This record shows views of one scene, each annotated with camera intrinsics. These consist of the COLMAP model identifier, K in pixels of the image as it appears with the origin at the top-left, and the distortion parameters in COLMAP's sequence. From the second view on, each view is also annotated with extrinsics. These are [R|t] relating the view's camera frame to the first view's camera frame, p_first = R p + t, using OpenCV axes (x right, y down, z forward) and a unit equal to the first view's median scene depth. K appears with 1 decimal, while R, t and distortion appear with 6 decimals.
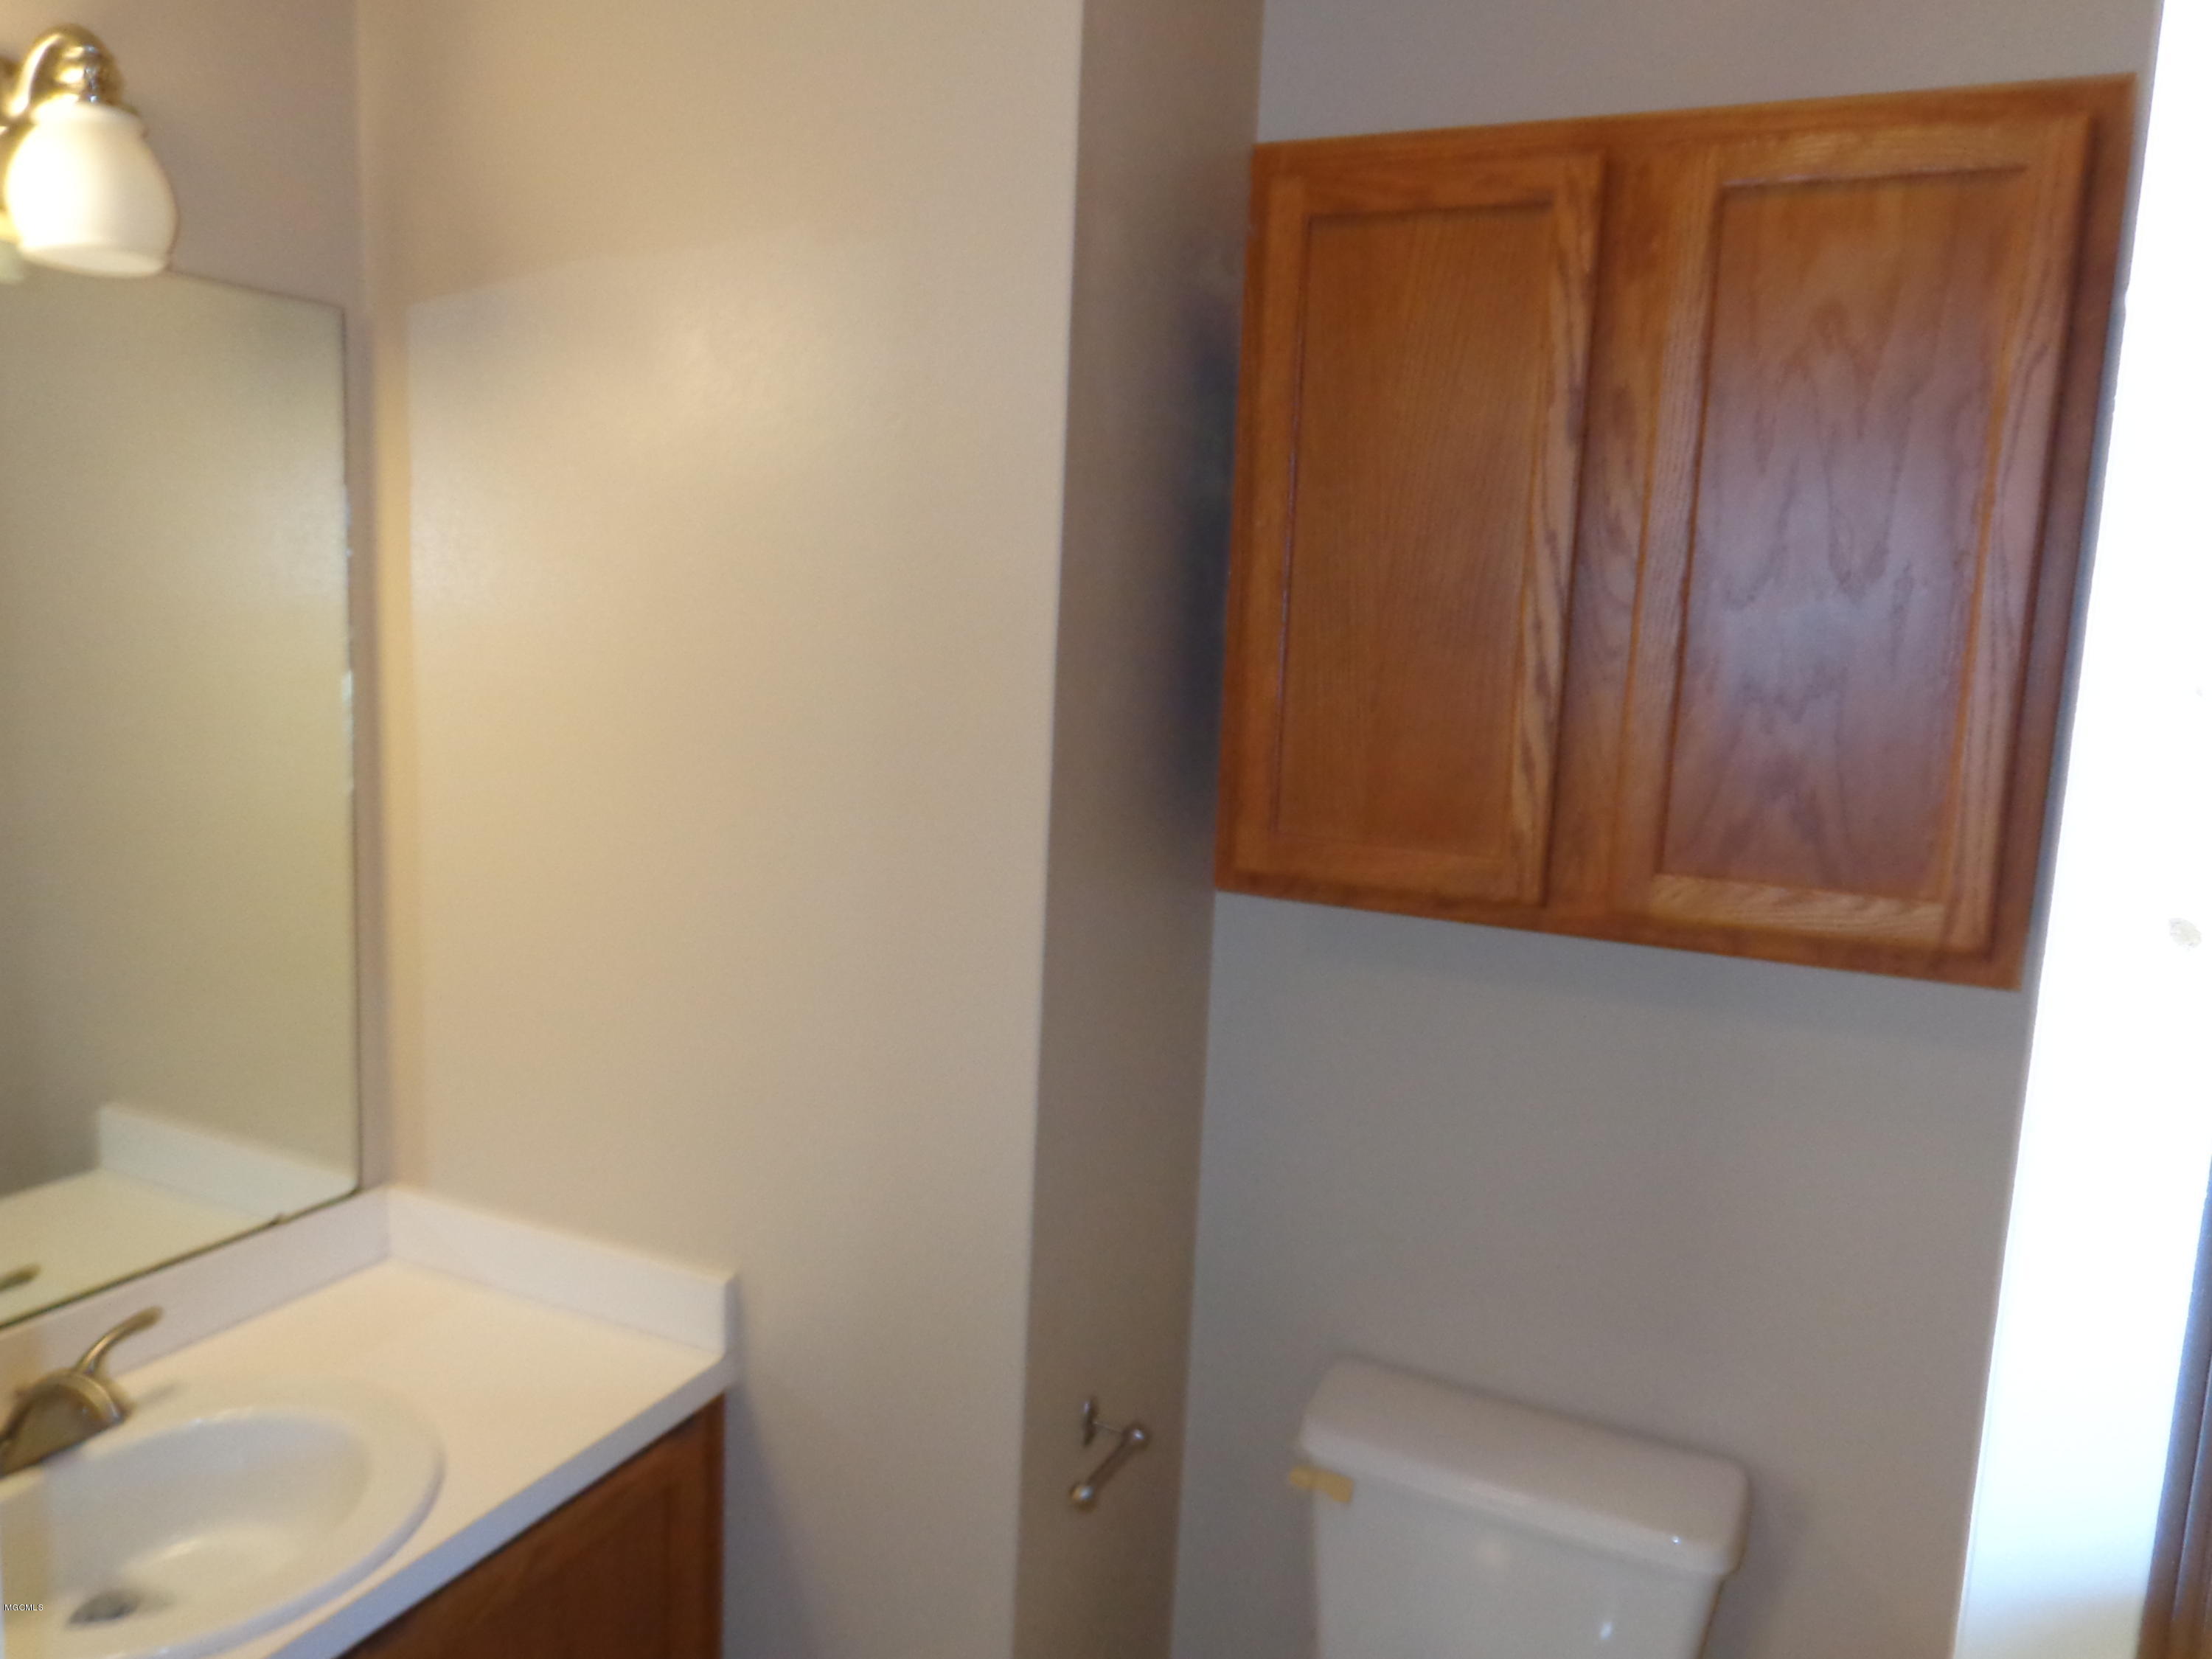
lens RADIAL K [[1550.3, 0, 1113.3], [0, 1550.3, 820.7], [0, 0, 1]] dist [-0.002150, 0.008211]
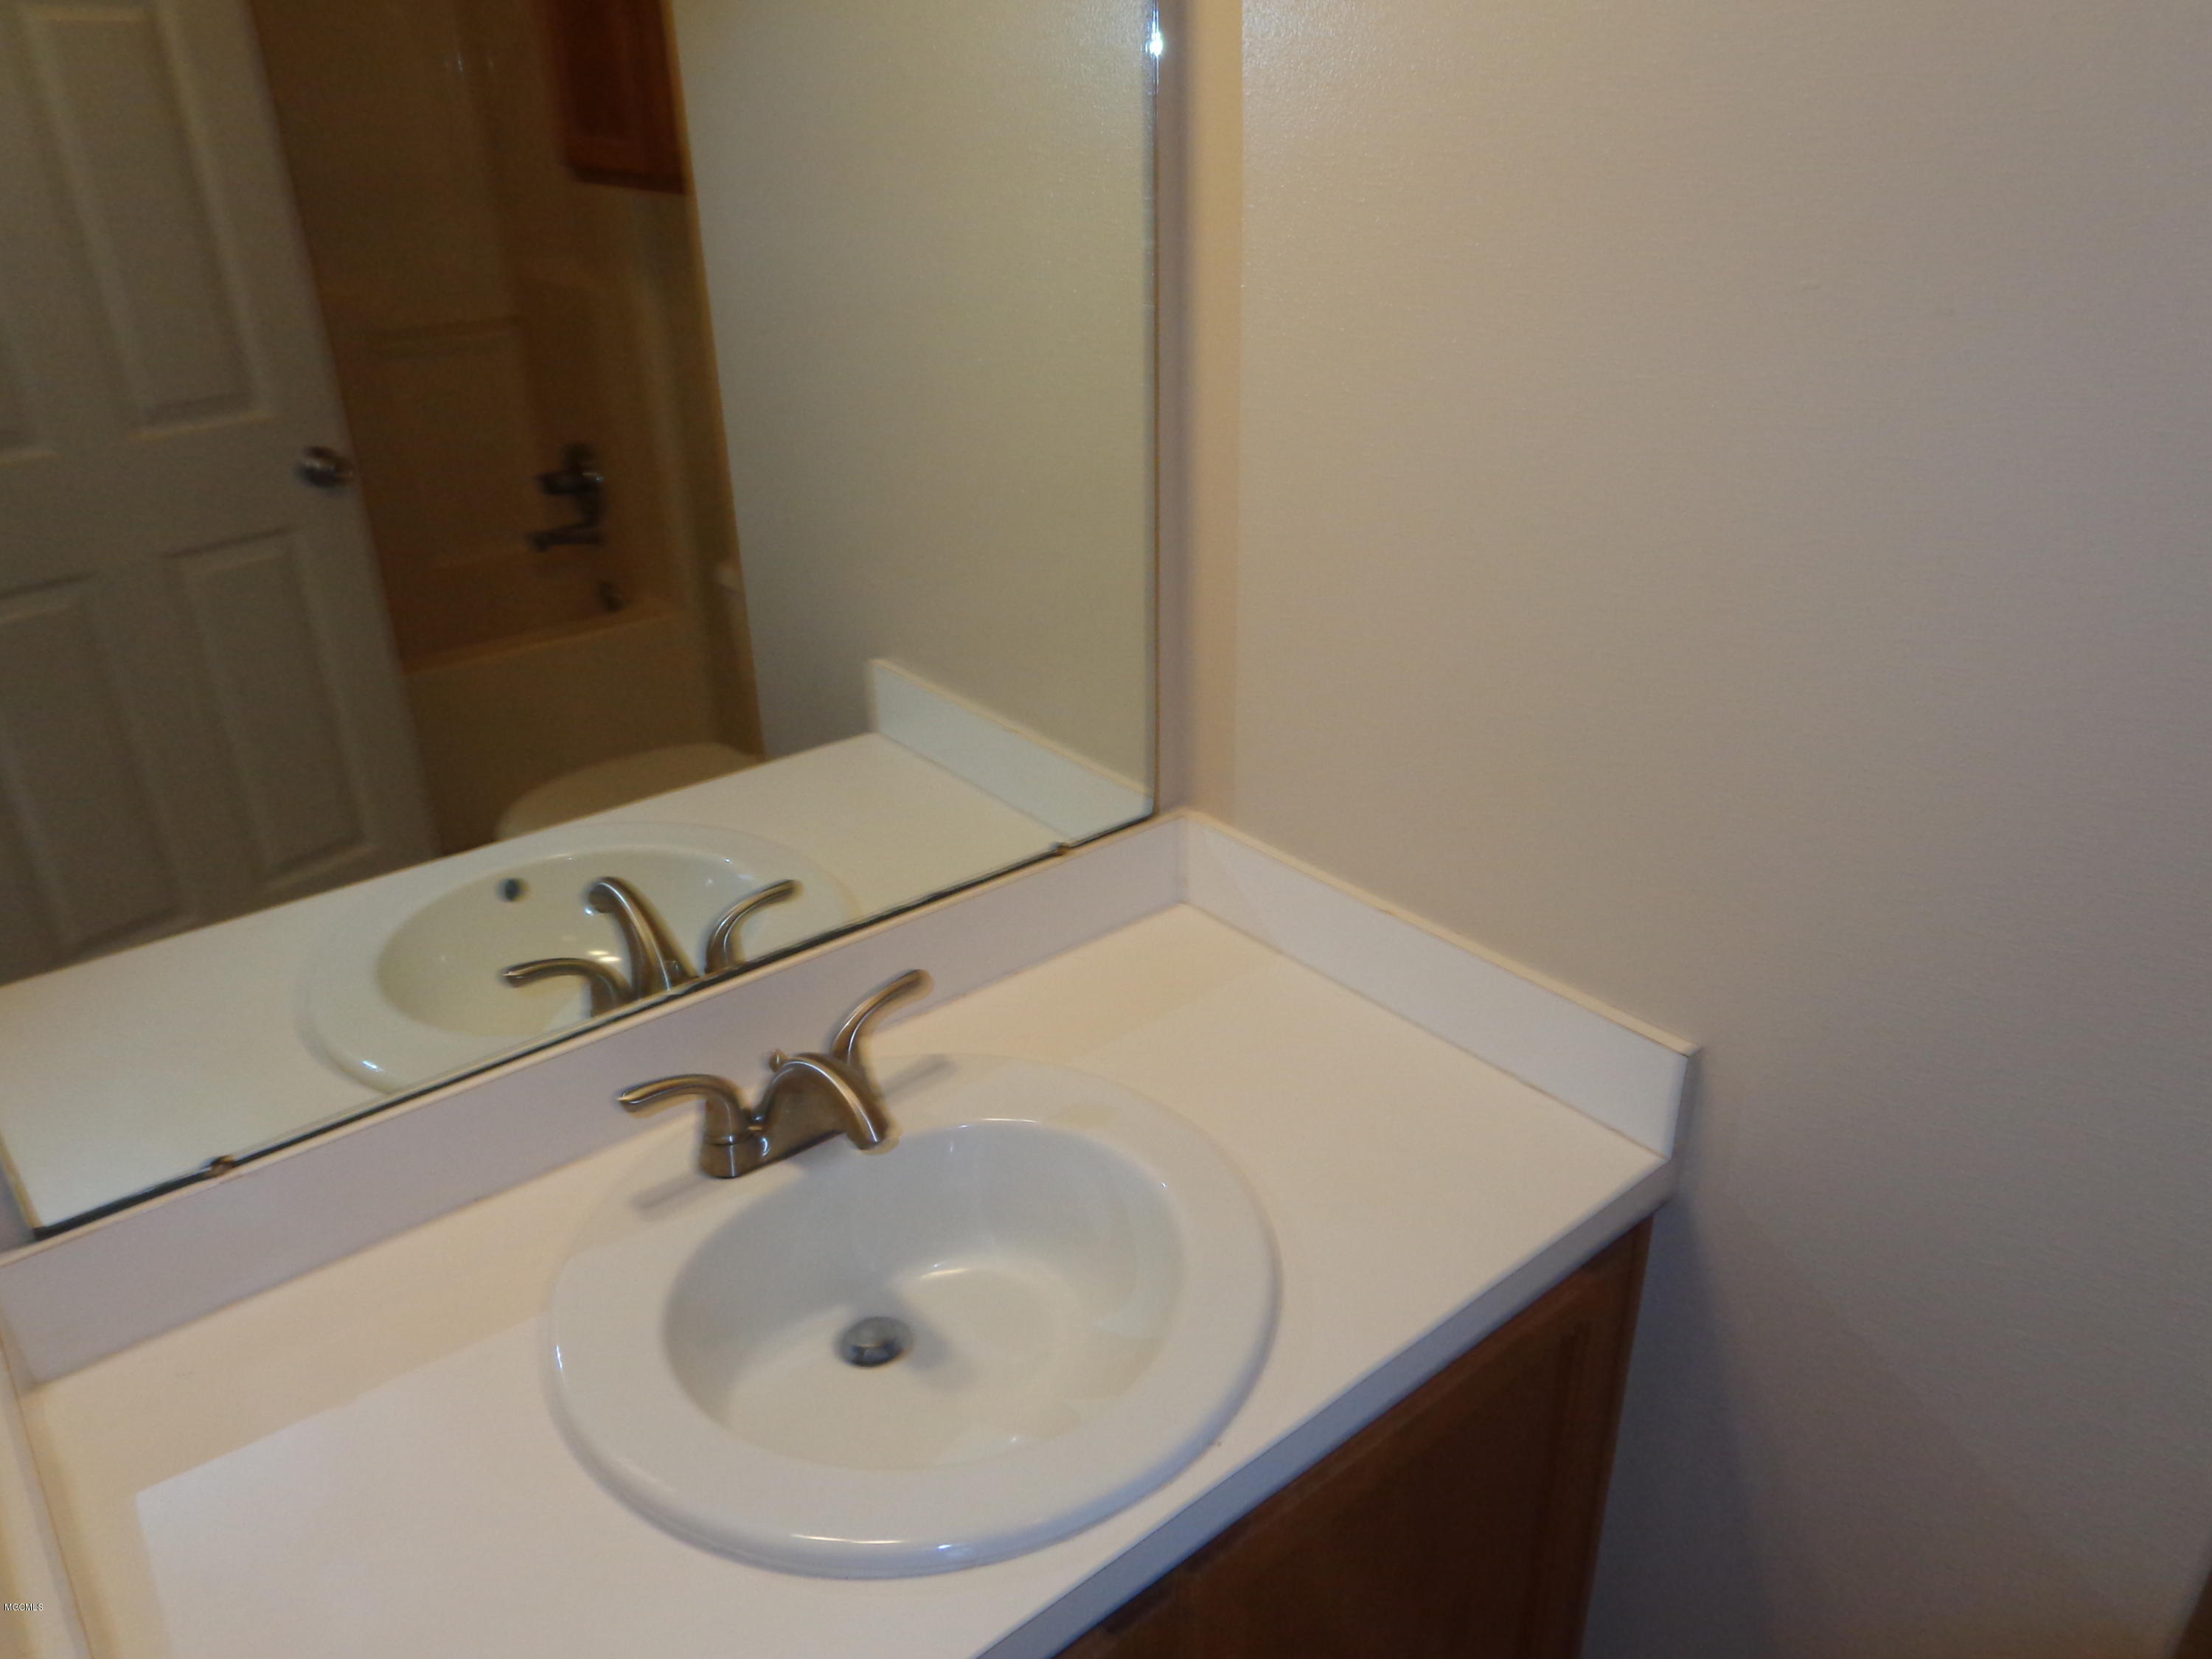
lens RADIAL K [[1550.3, 0, 1113.3], [0, 1550.3, 820.7], [0, 0, 1]] dist [-0.002150, 0.008211]
pose [[0.897762, 0.133006, -0.419919, -0.202790], [0.000508, 0.953008, 0.302944, 0.013077], [0.440480, -0.272185, 0.855507, 0.374924]]
